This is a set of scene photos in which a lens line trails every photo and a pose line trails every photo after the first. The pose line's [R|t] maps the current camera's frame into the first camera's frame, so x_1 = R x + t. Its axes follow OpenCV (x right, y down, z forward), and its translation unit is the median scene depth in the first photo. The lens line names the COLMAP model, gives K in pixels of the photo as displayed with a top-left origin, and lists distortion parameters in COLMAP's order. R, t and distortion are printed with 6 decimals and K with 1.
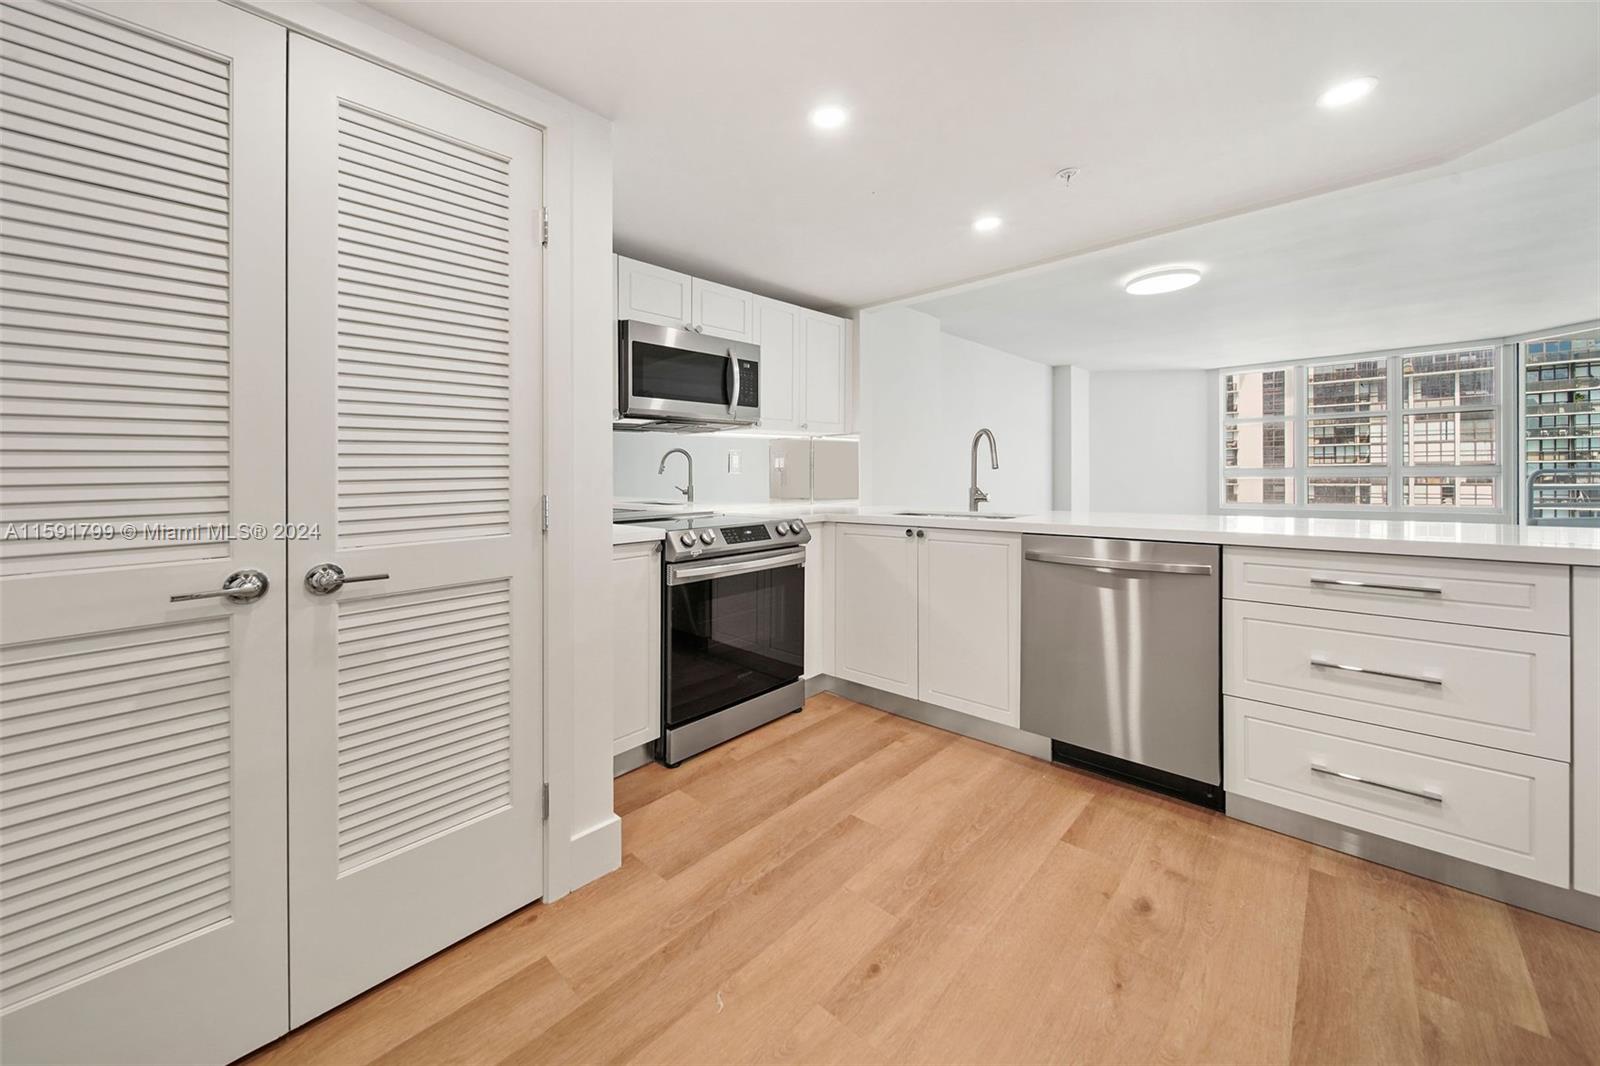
lens RADIAL K [[571.7, 0, 787.1], [0, 571.7, 479.3], [0, 0, 1]] dist [-0.002922, -0.000519]
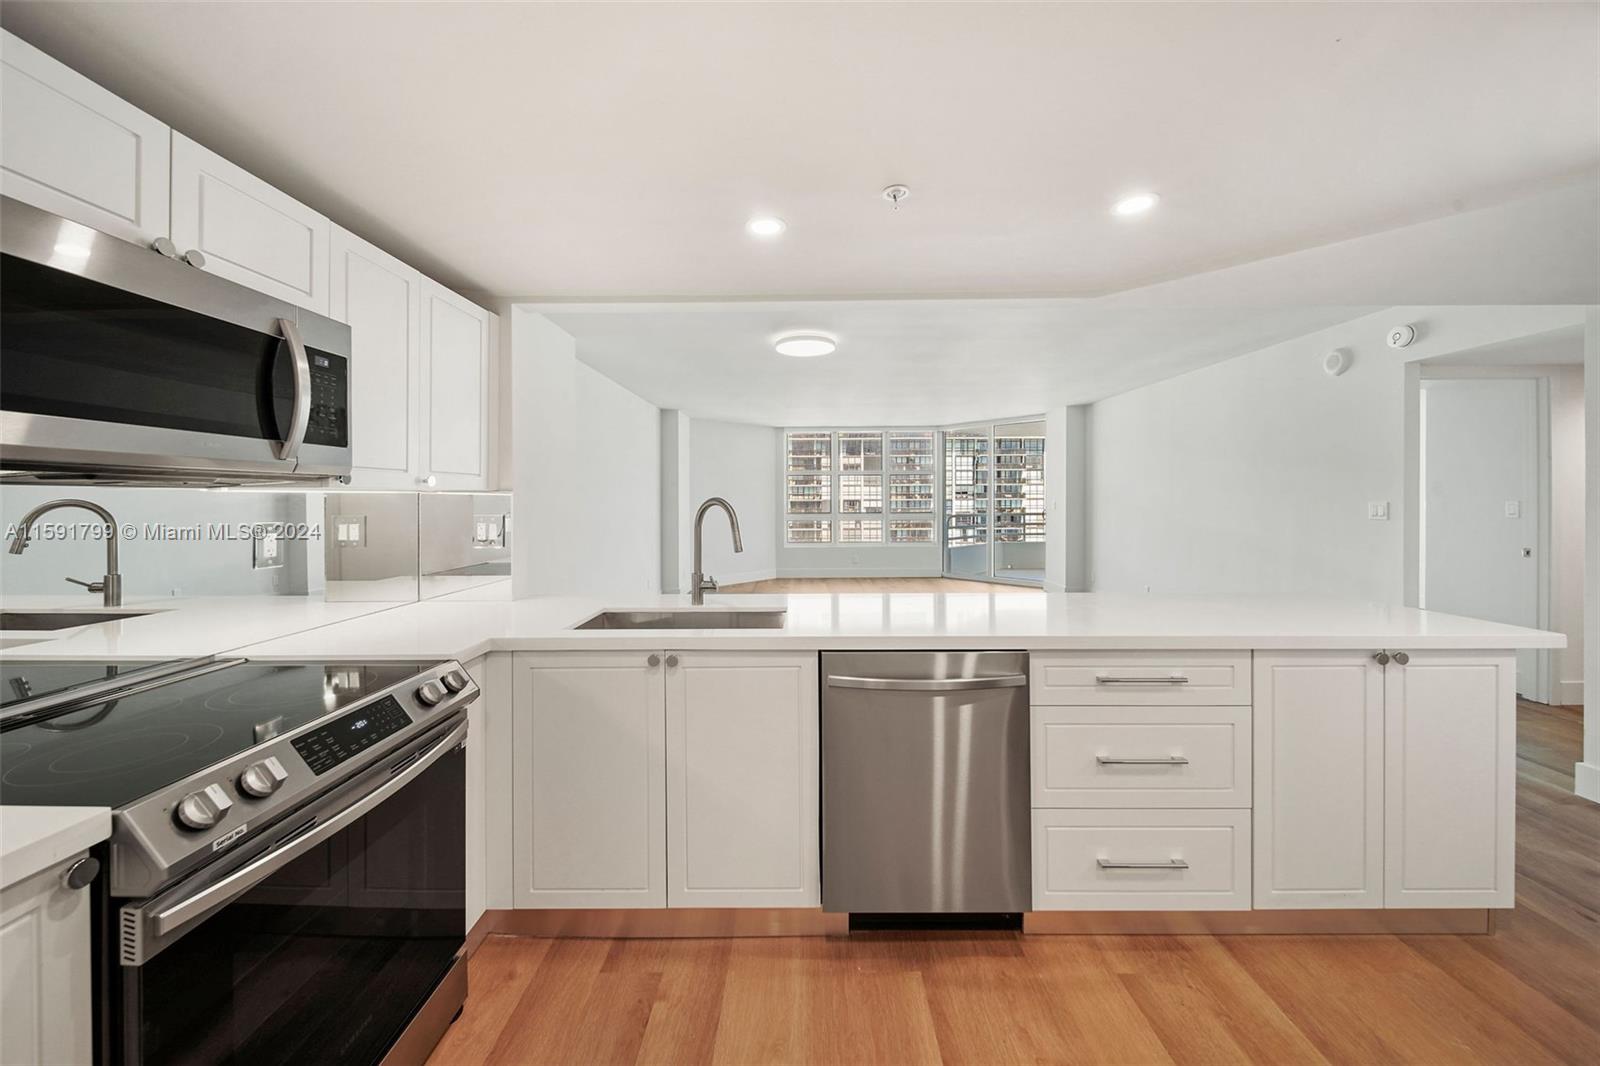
lens RADIAL K [[571.7, 0, 764.3], [0, 571.7, 512.6], [0, 0, 1]] dist [-0.002922, -0.000519]
pose [[0.745703, -0.004395, 0.666264, -0.118551], [-0.002556, 0.999952, 0.009456, -0.077237], [-0.666274, -0.008754, 0.745656, 0.392021]]
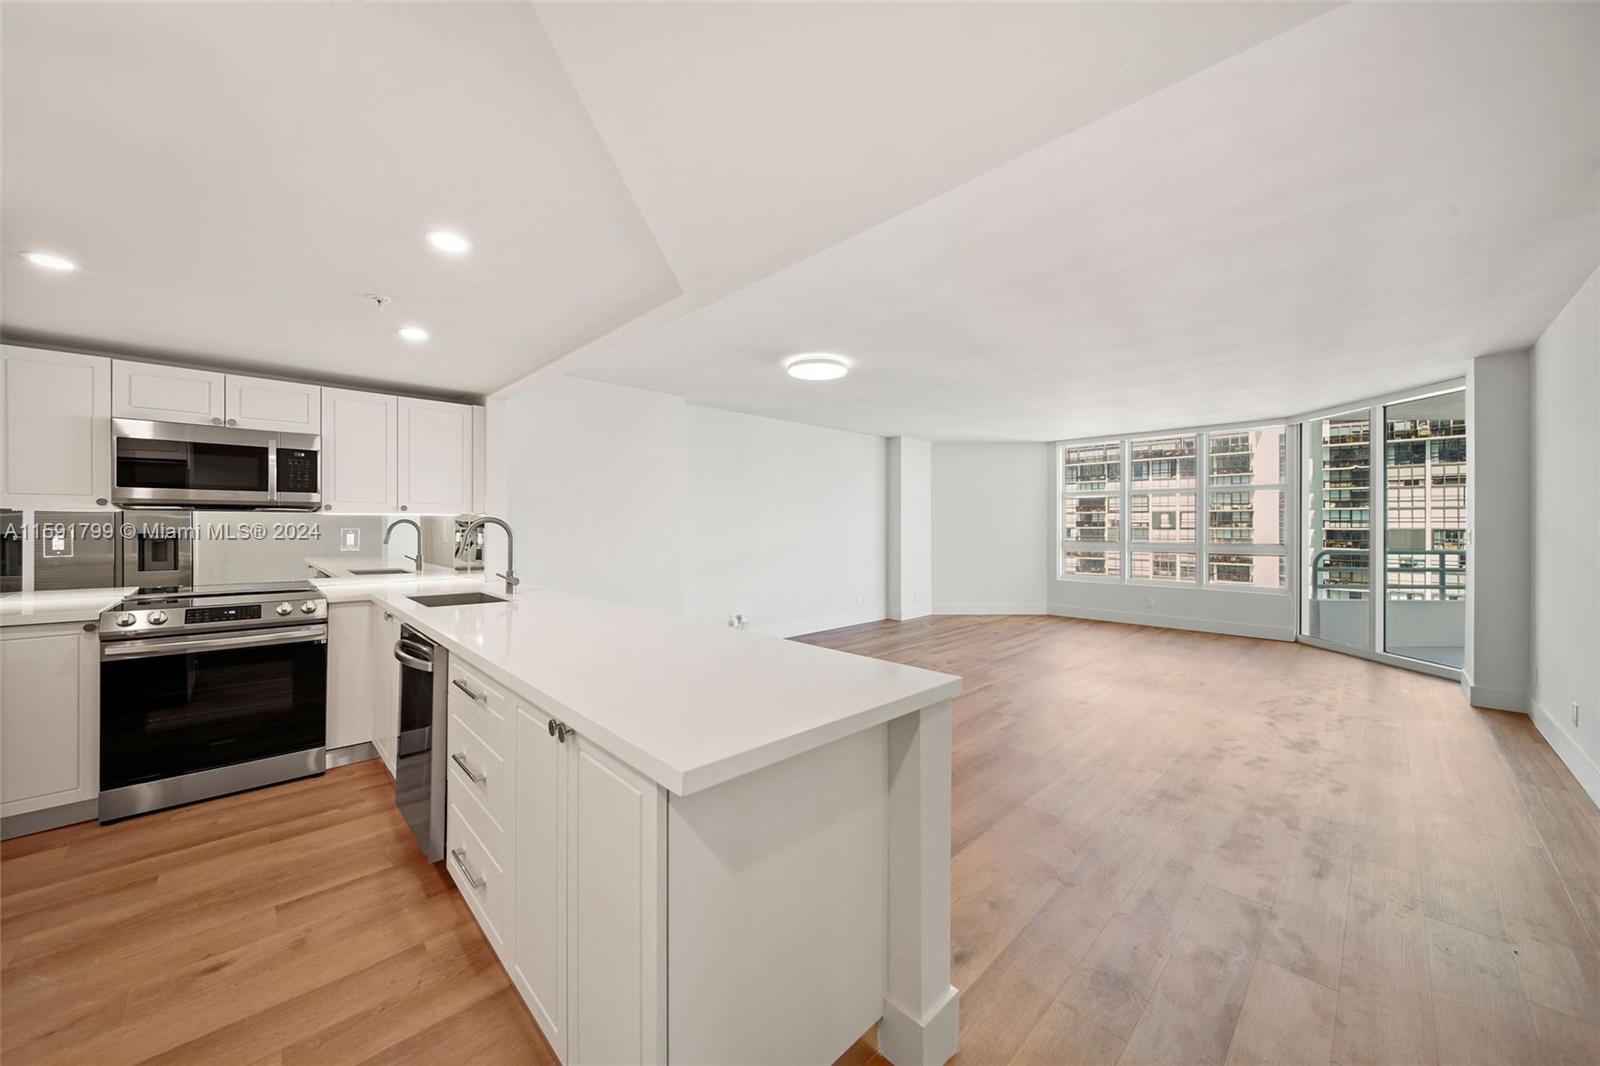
lens RADIAL K [[569.8, 0, 840.7], [0, 569.8, 533.4], [0, 0, 1]] dist [0.000246, -0.000542]
pose [[0.999308, 0.017048, -0.033052, 1.018847], [-0.016872, 0.999842, 0.005572, -0.074741], [0.033142, -0.005011, 0.999438, -0.042350]]
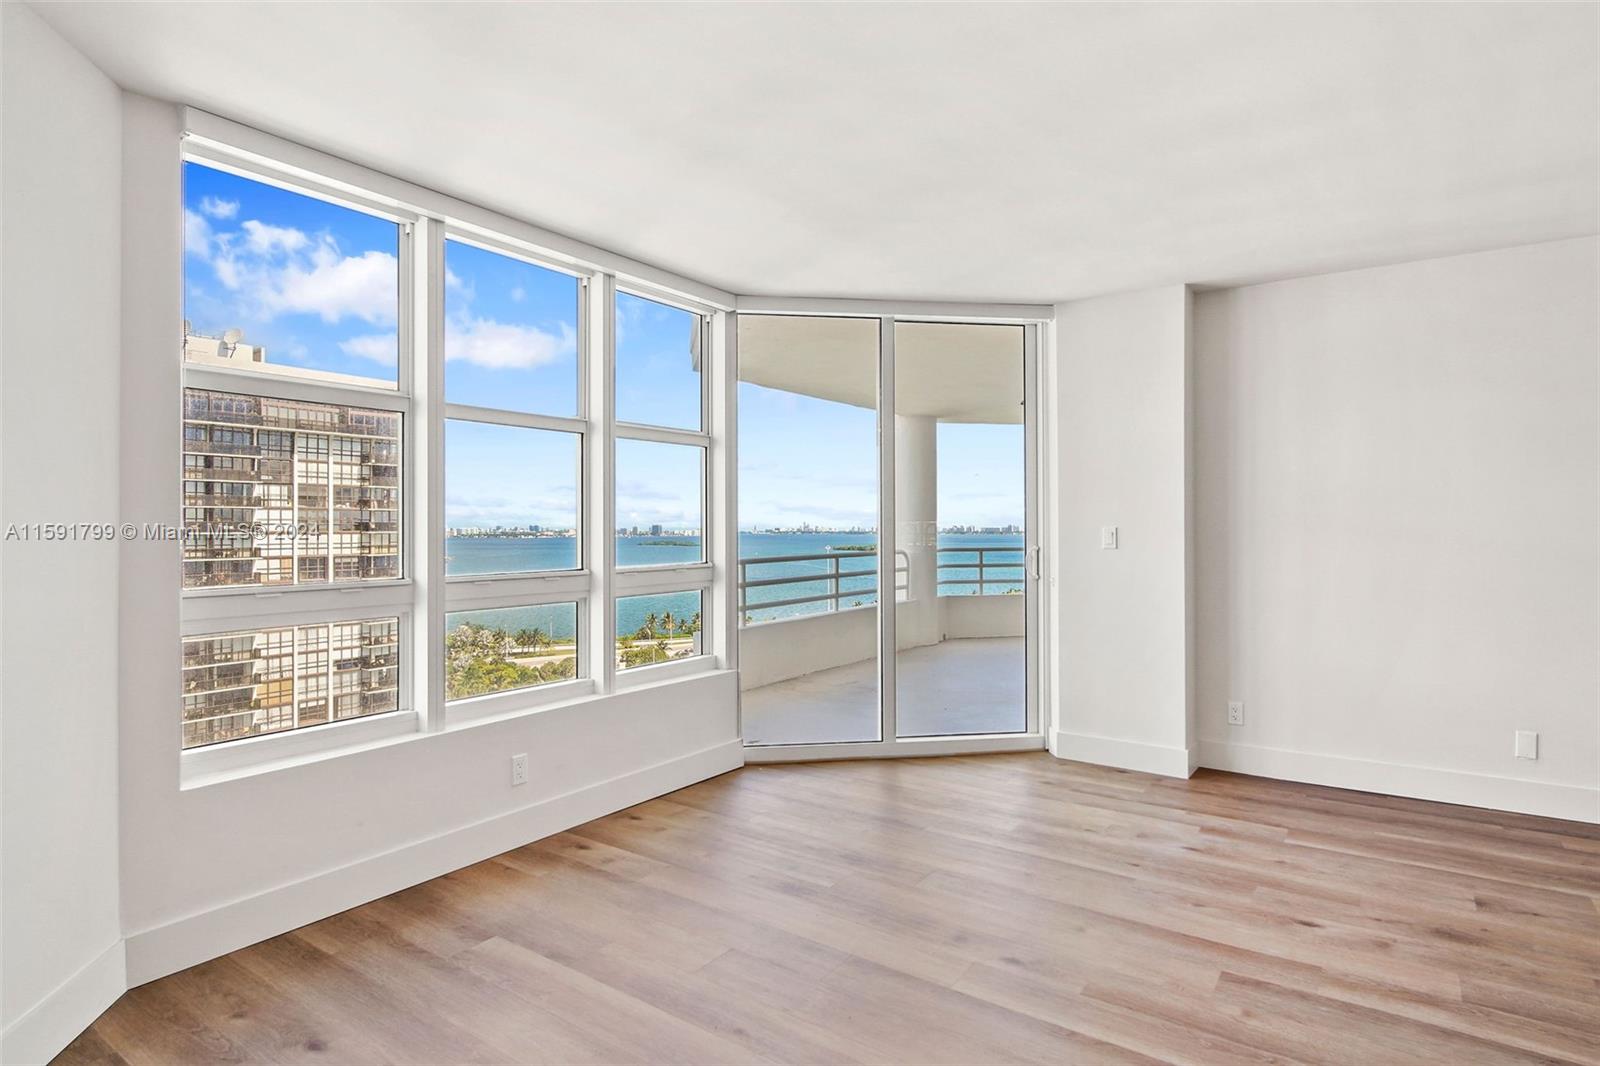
lens RADIAL K [[871.5, 0, 770.5], [0, 871.5, 520.2], [0, 0, 1]] dist [-0.000646, -0.002453]
pose [[-0.164192, 0.026873, 0.986062, 1.181001], [0.010613, 0.999619, -0.025475, -0.092536], [-0.986371, 0.006282, -0.164414, 2.289103]]
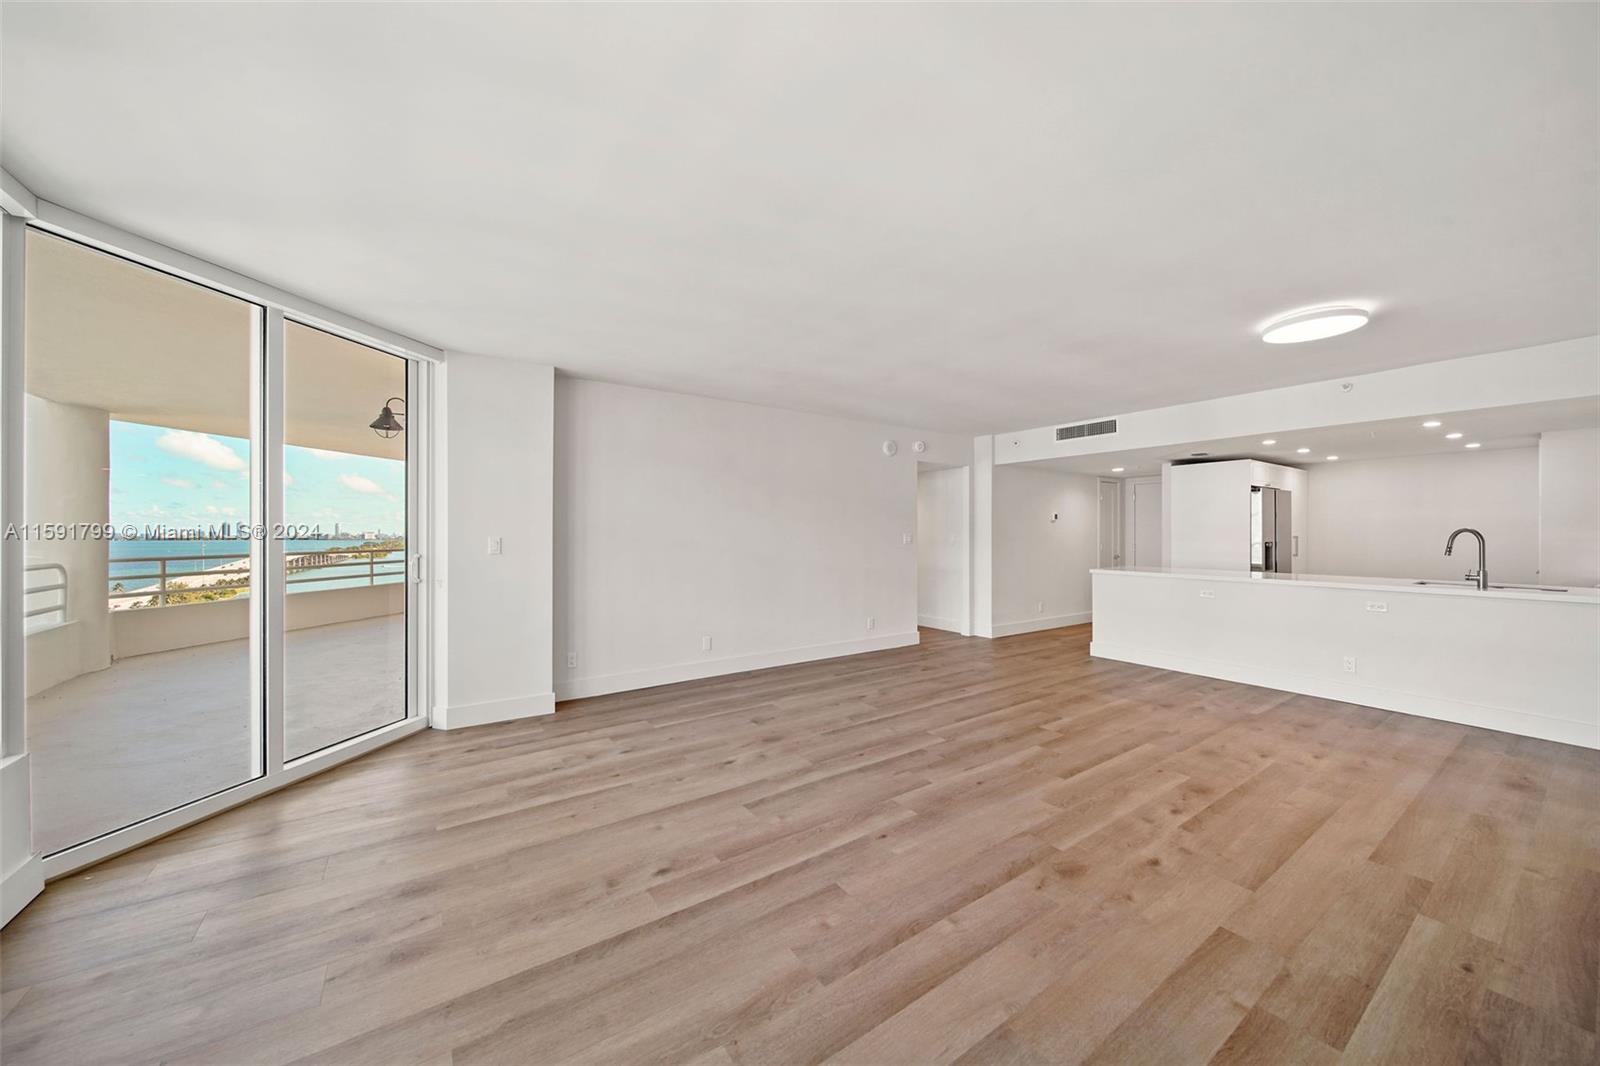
lens RADIAL K [[569.8, 0, 803.8], [0, 569.8, 534.5], [0, 0, 1]] dist [0.000246, -0.000542]
pose [[-0.986404, 0.017568, 0.163396, 1.696903], [0.019350, 0.999769, 0.009321, -0.118665], [-0.163194, 0.012356, -0.986517, 2.613364]]
